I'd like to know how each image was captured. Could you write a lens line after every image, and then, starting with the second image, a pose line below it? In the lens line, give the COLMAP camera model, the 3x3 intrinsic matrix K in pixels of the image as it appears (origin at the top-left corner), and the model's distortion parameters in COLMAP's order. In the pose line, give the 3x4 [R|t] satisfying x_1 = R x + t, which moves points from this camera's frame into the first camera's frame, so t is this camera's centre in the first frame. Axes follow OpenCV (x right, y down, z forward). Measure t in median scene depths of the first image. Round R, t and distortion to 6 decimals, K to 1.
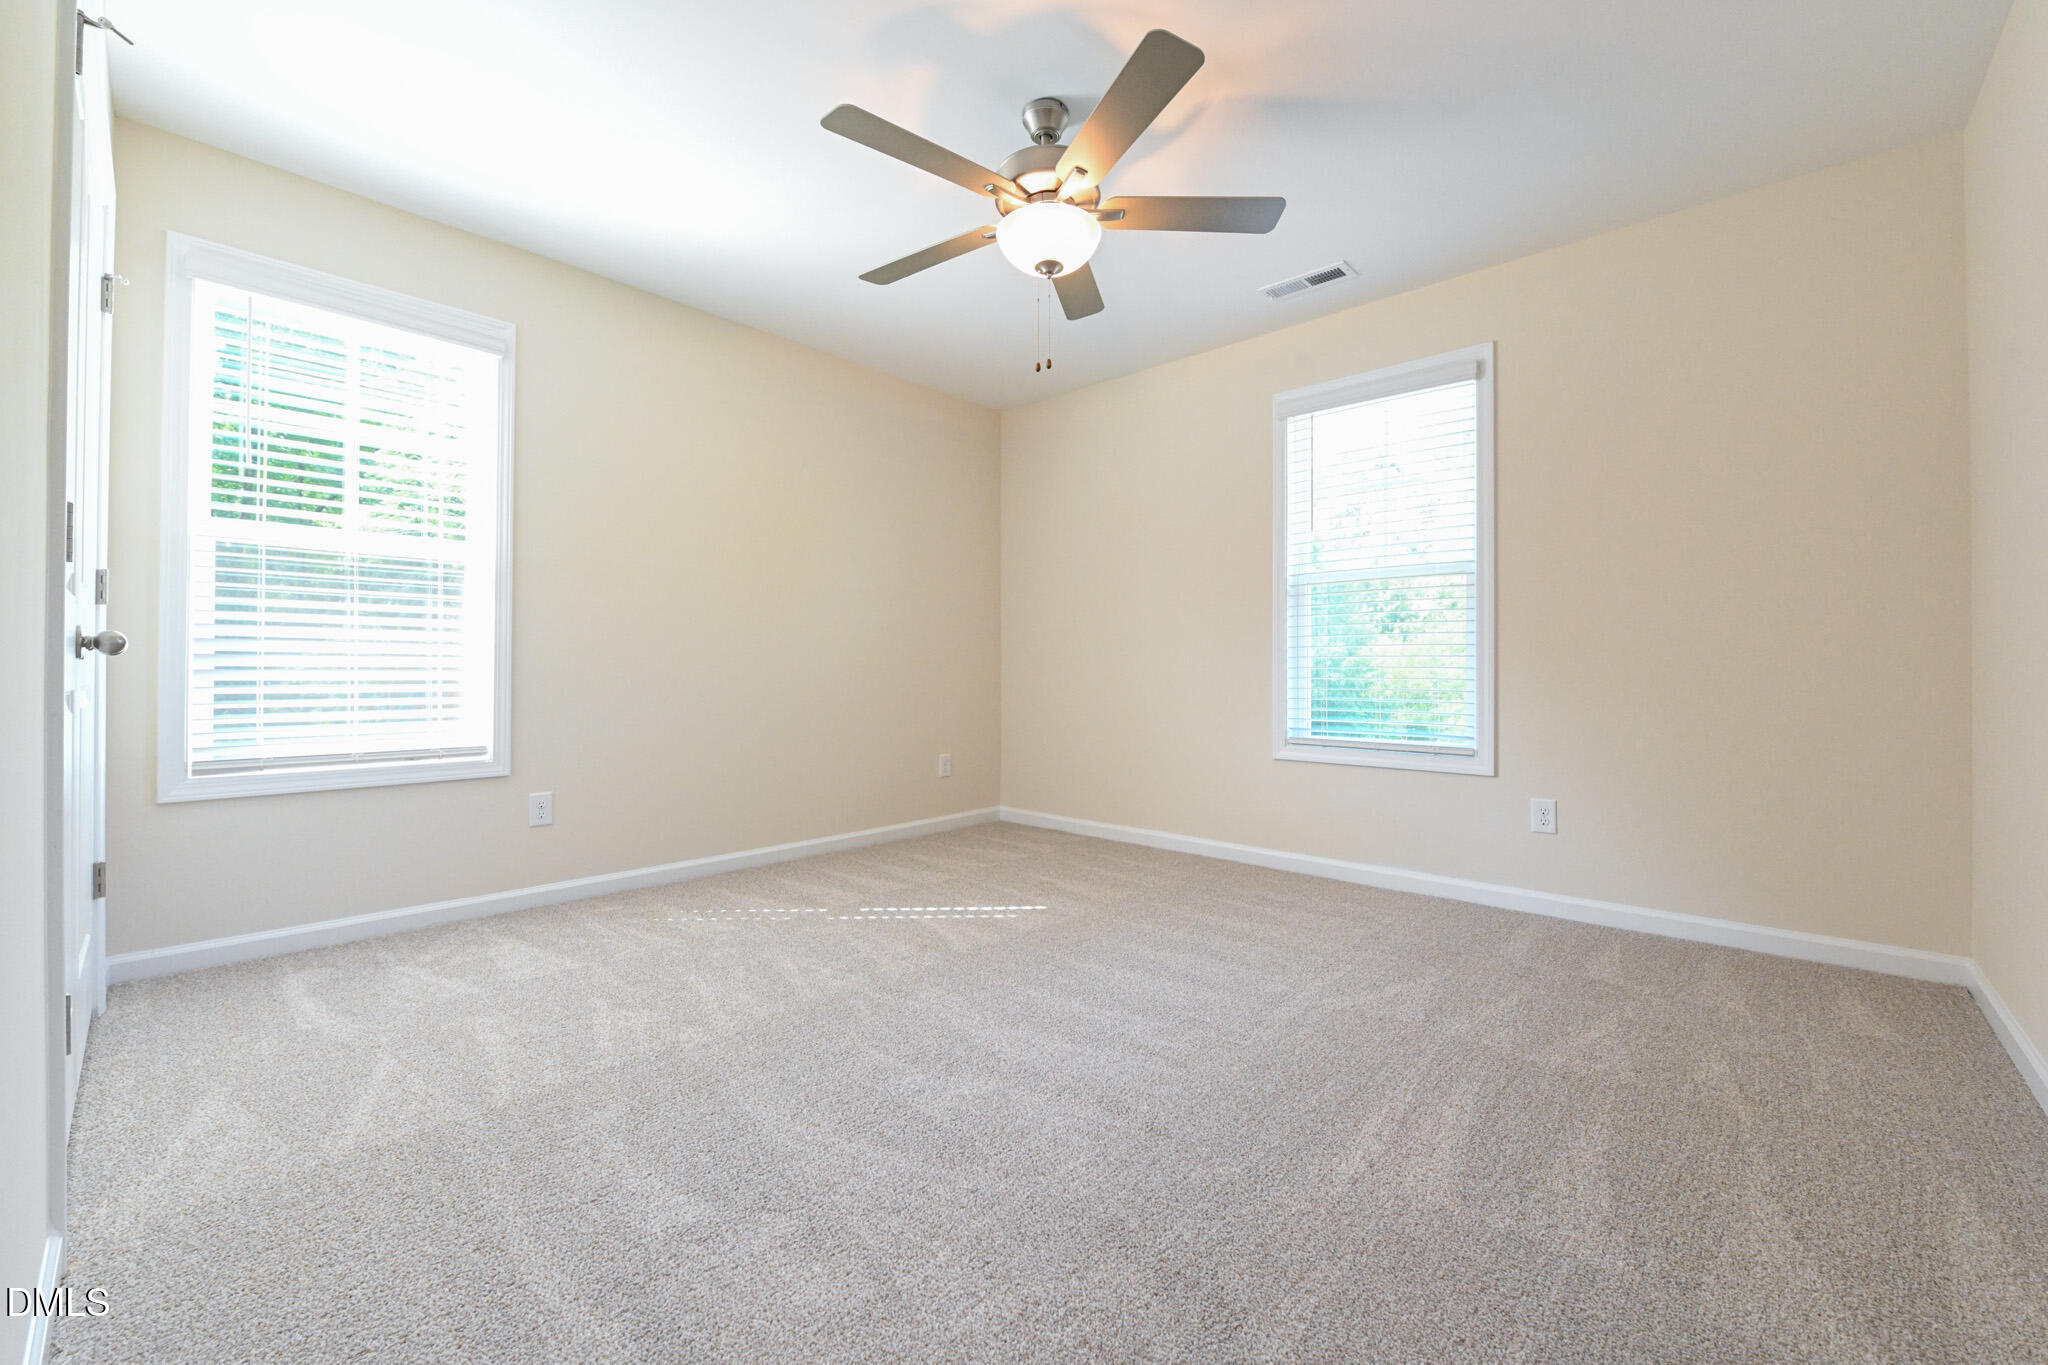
lens RADIAL K [[809.4, 0, 1057.6], [0, 809.4, 678.5], [0, 0, 1]] dist [-0.008204, -0.000932]
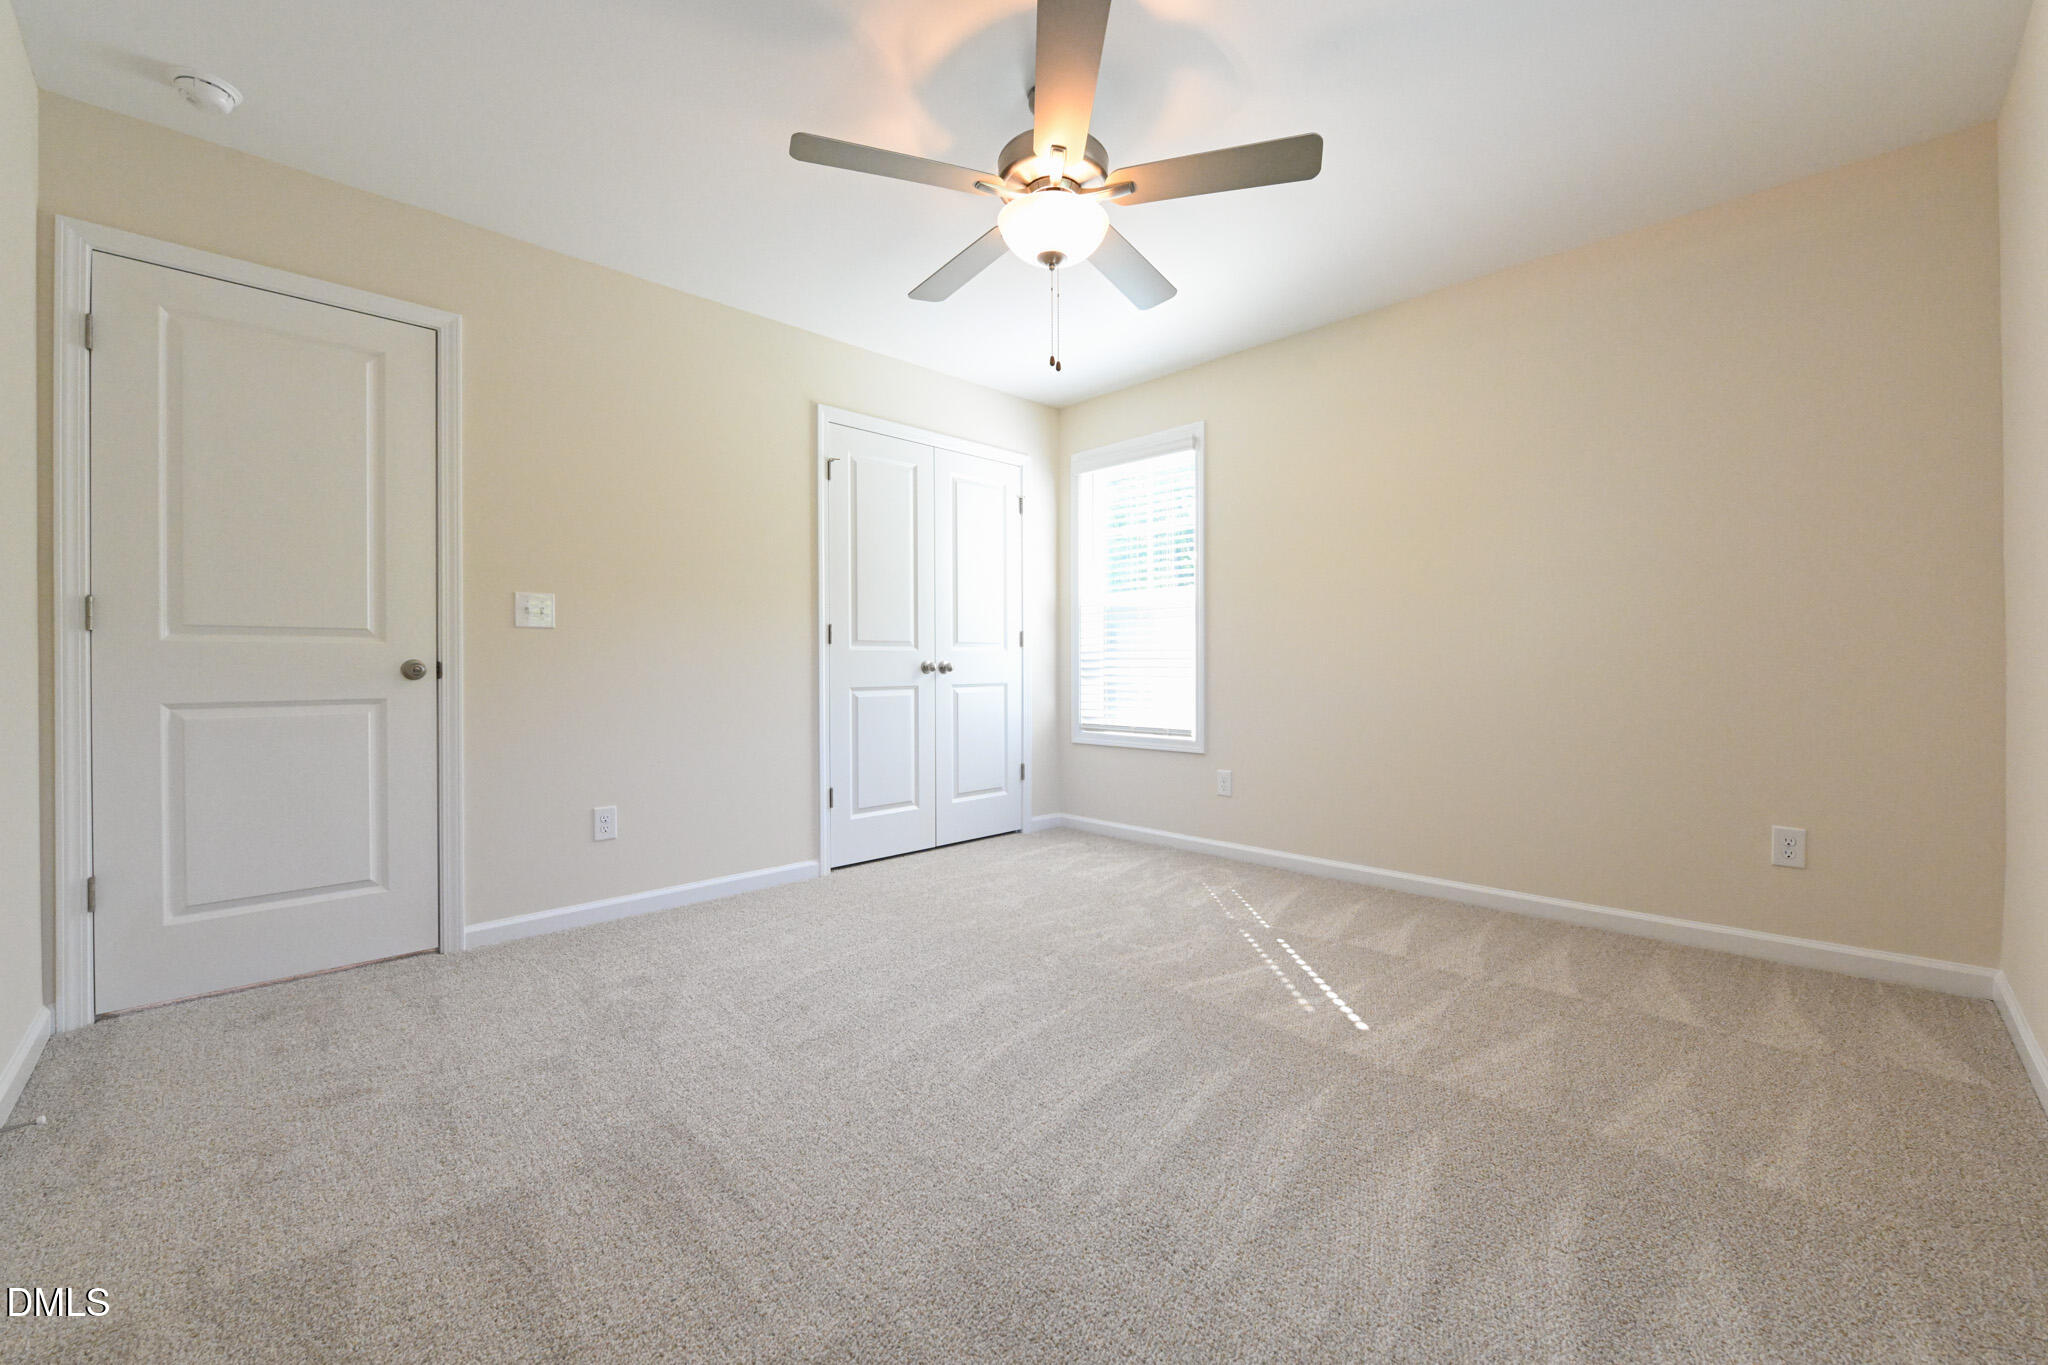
lens RADIAL K [[809.4, 0, 1014.0], [0, 809.4, 670.4], [0, 0, 1]] dist [-0.008204, -0.000932]
pose [[-0.079255, -0.001863, -0.996853, 0.719360], [-0.008200, 0.999966, -0.001216, -0.016028], [0.996821, 0.008078, -0.079268, 0.795726]]
